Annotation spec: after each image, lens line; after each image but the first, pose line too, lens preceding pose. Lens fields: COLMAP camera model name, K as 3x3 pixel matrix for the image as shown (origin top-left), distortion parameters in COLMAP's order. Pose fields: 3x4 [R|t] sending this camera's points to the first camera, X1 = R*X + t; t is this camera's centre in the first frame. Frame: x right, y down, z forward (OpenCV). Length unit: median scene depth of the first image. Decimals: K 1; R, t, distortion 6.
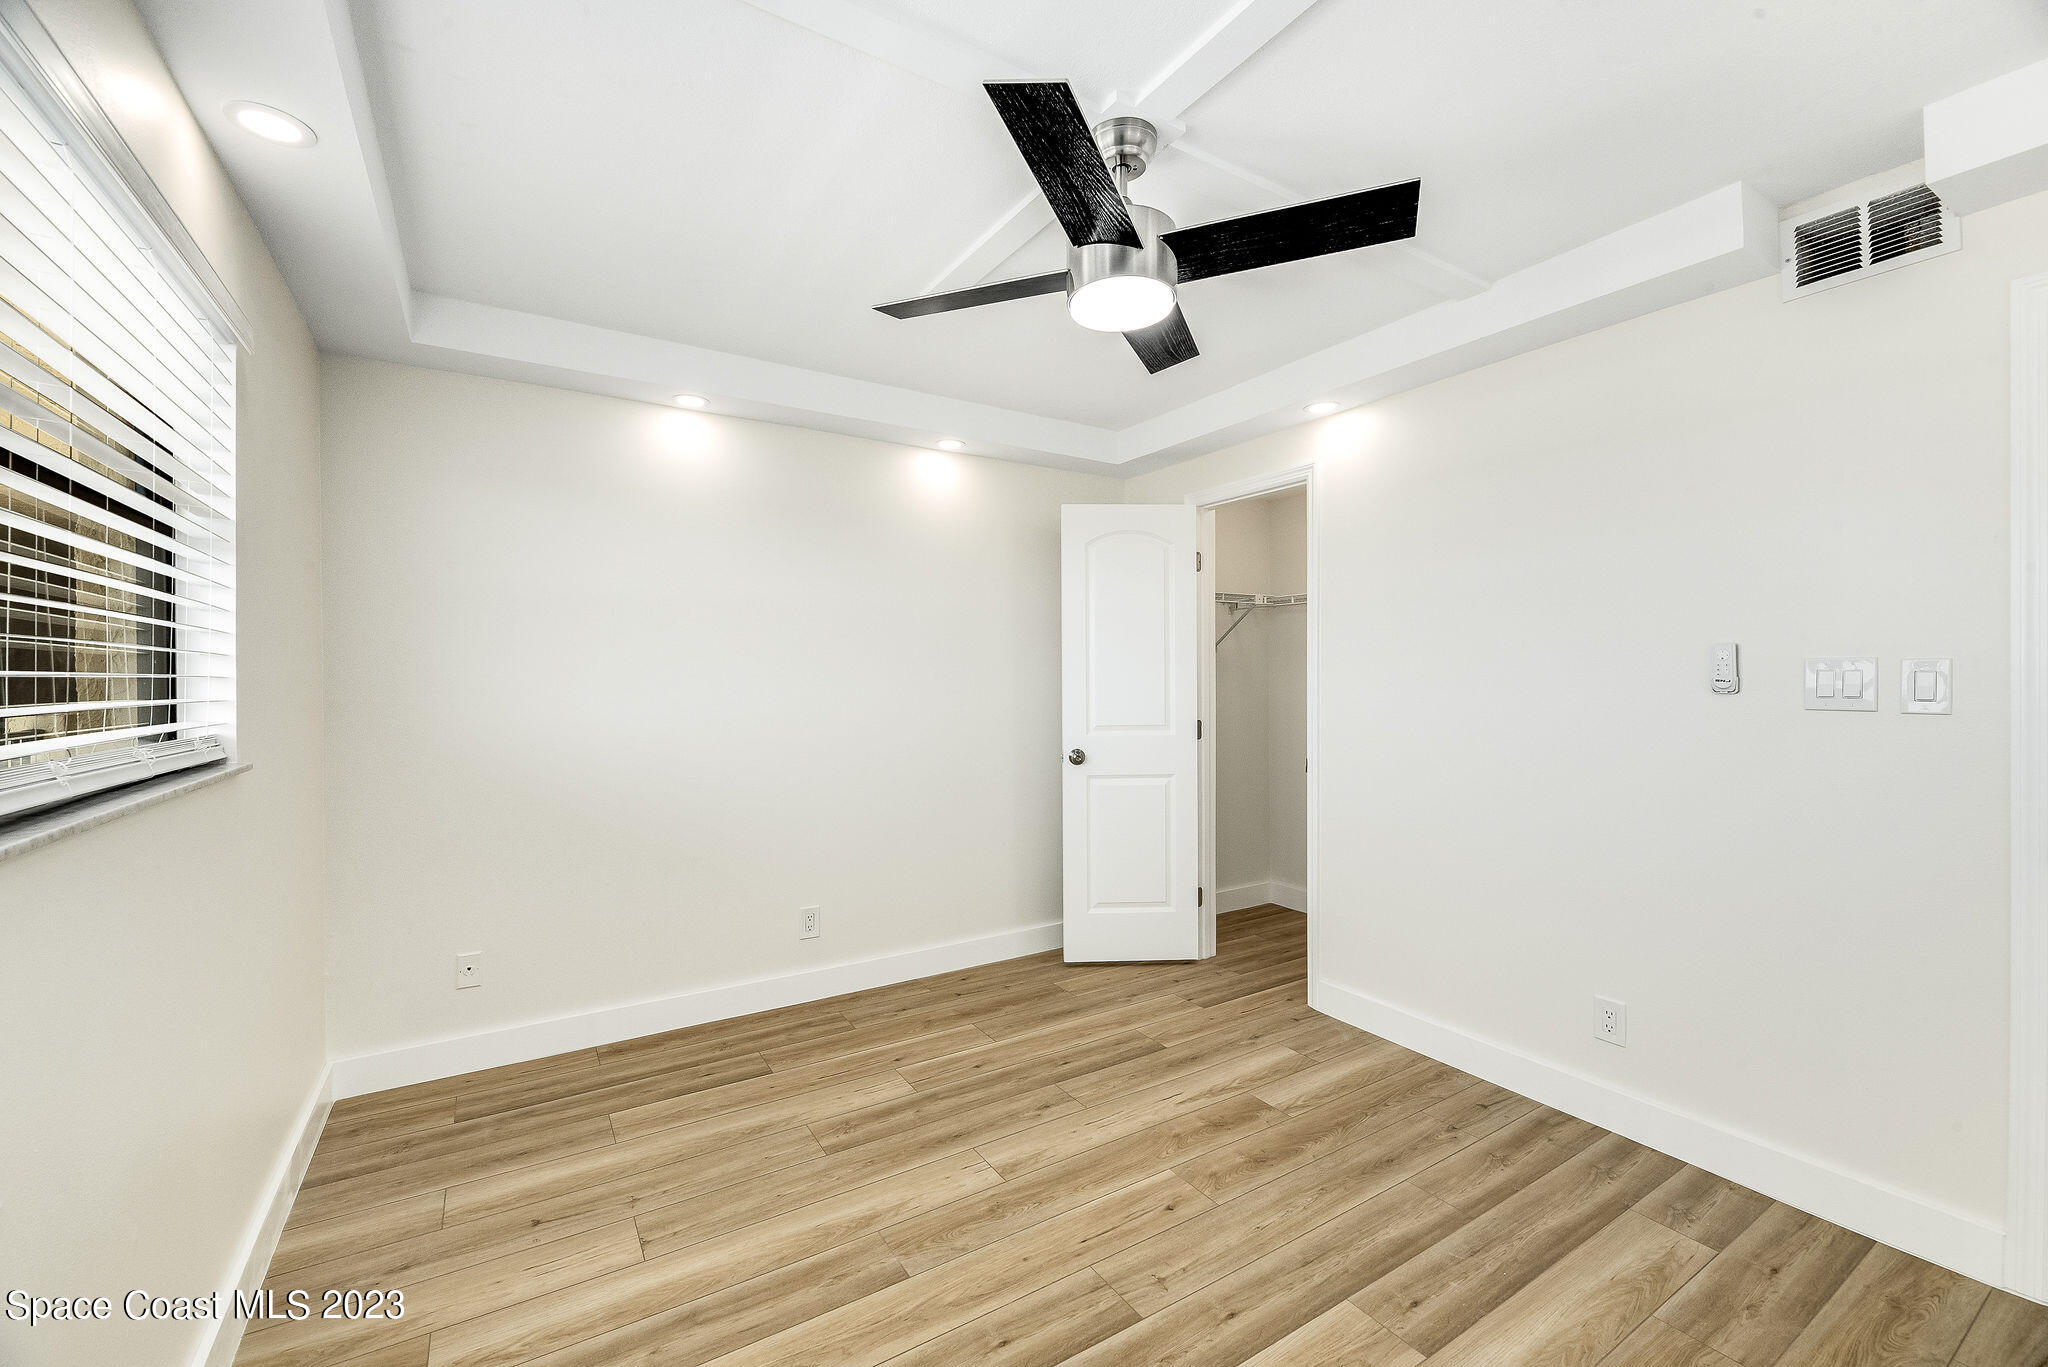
lens RADIAL K [[830.3, 0, 1022.7], [0, 830.3, 682.9], [0, 0, 1]] dist [-0.001437, -0.001233]
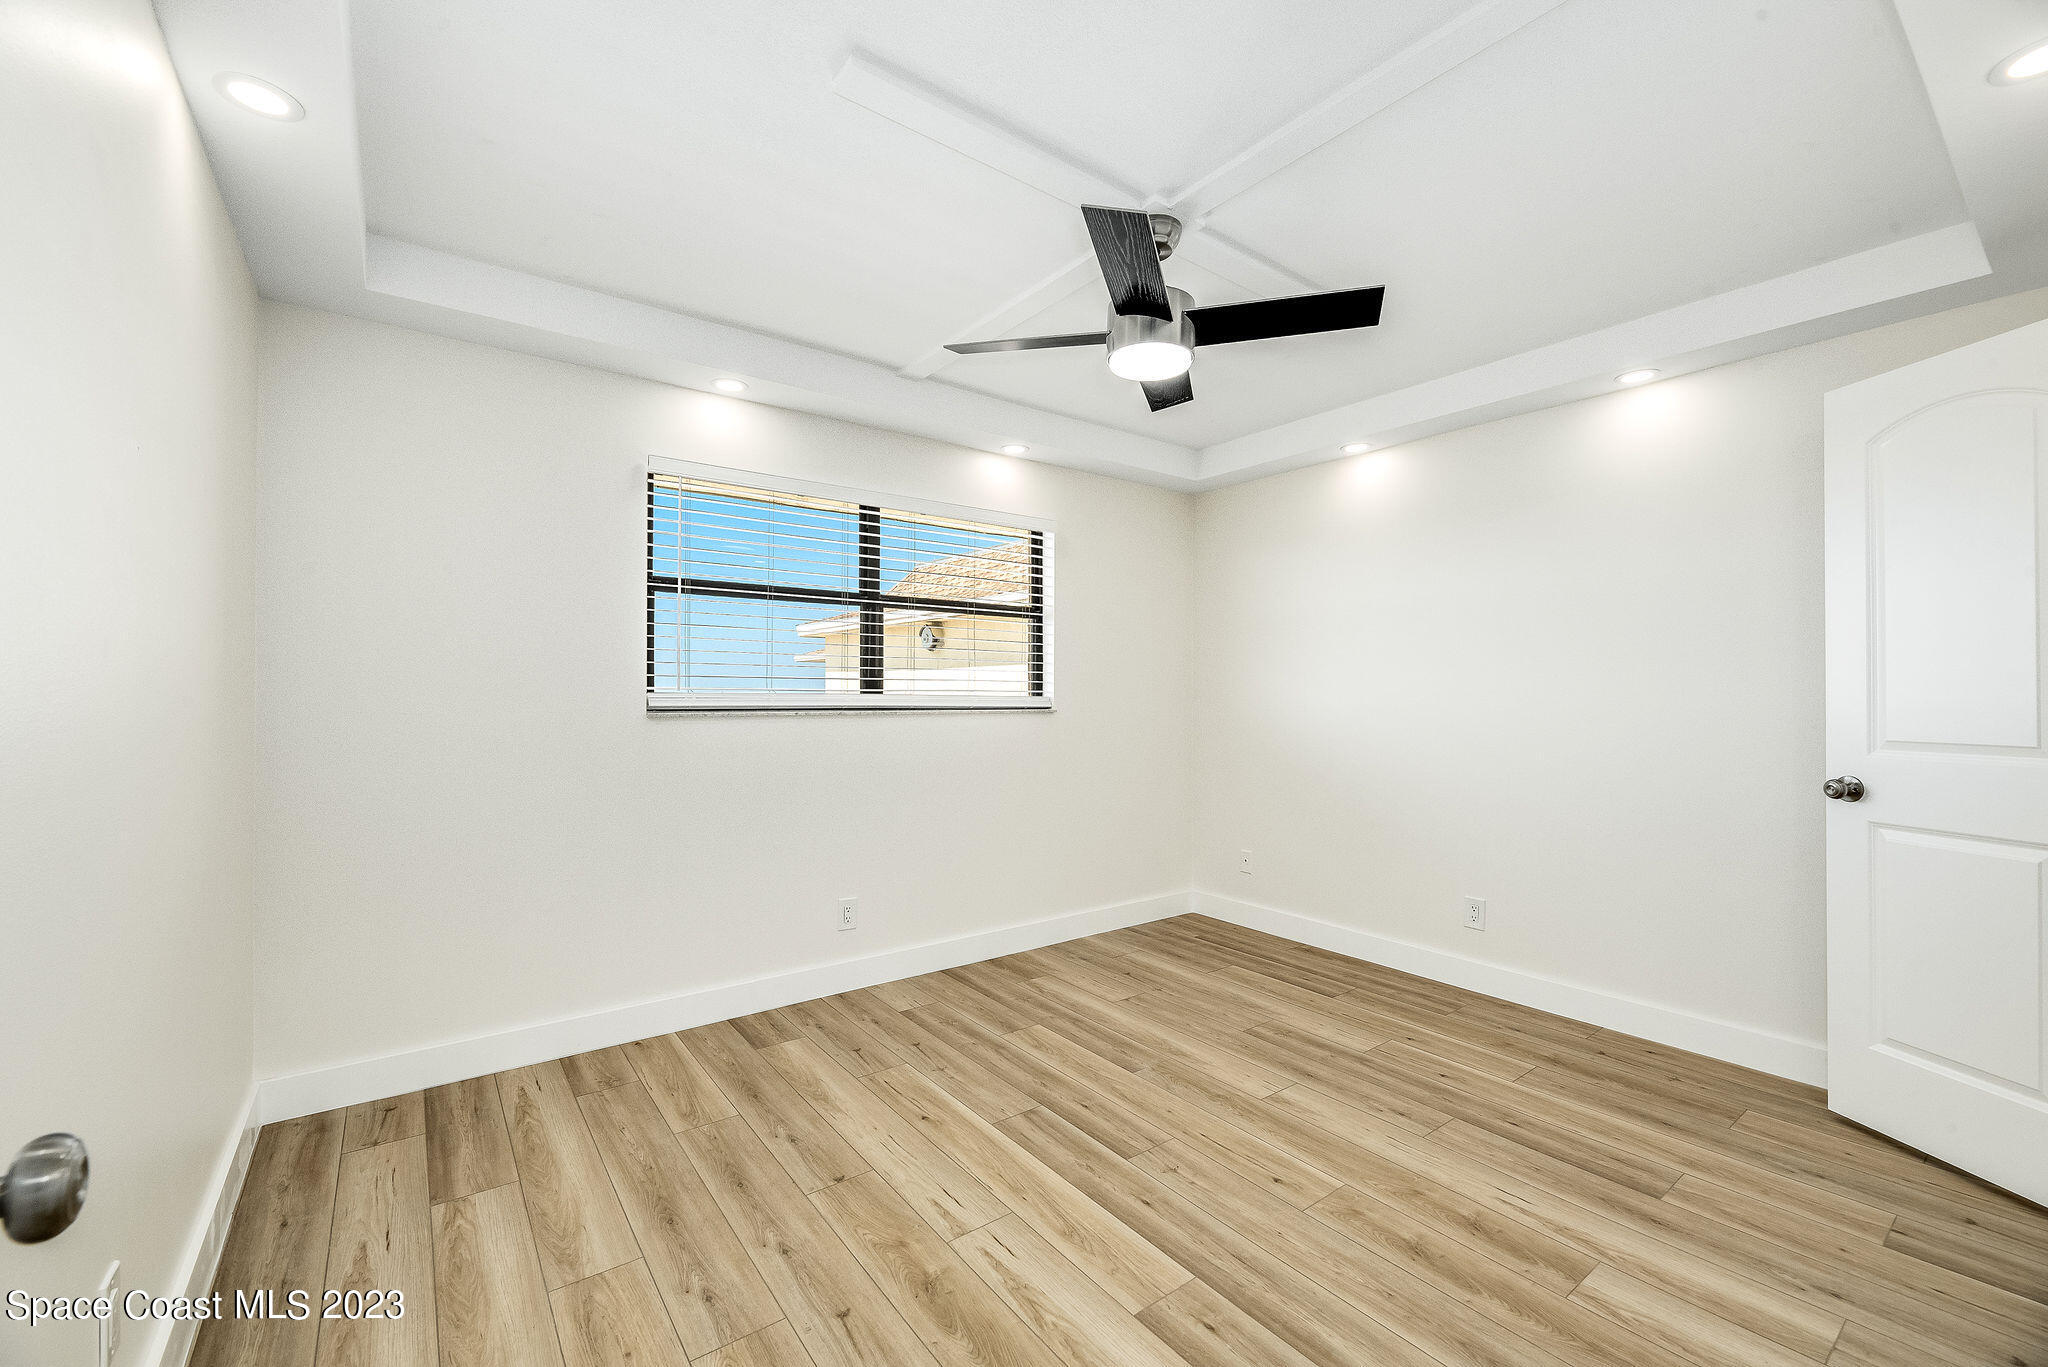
lens RADIAL K [[830.3, 0, 1024.5], [0, 830.3, 680.9], [0, 0, 1]] dist [-0.001437, -0.001233]
pose [[0.088982, -0.011732, -0.995964, 0.886704], [-0.012422, 0.999840, -0.012887, 0.032755], [0.995956, 0.013519, 0.088822, 0.455258]]
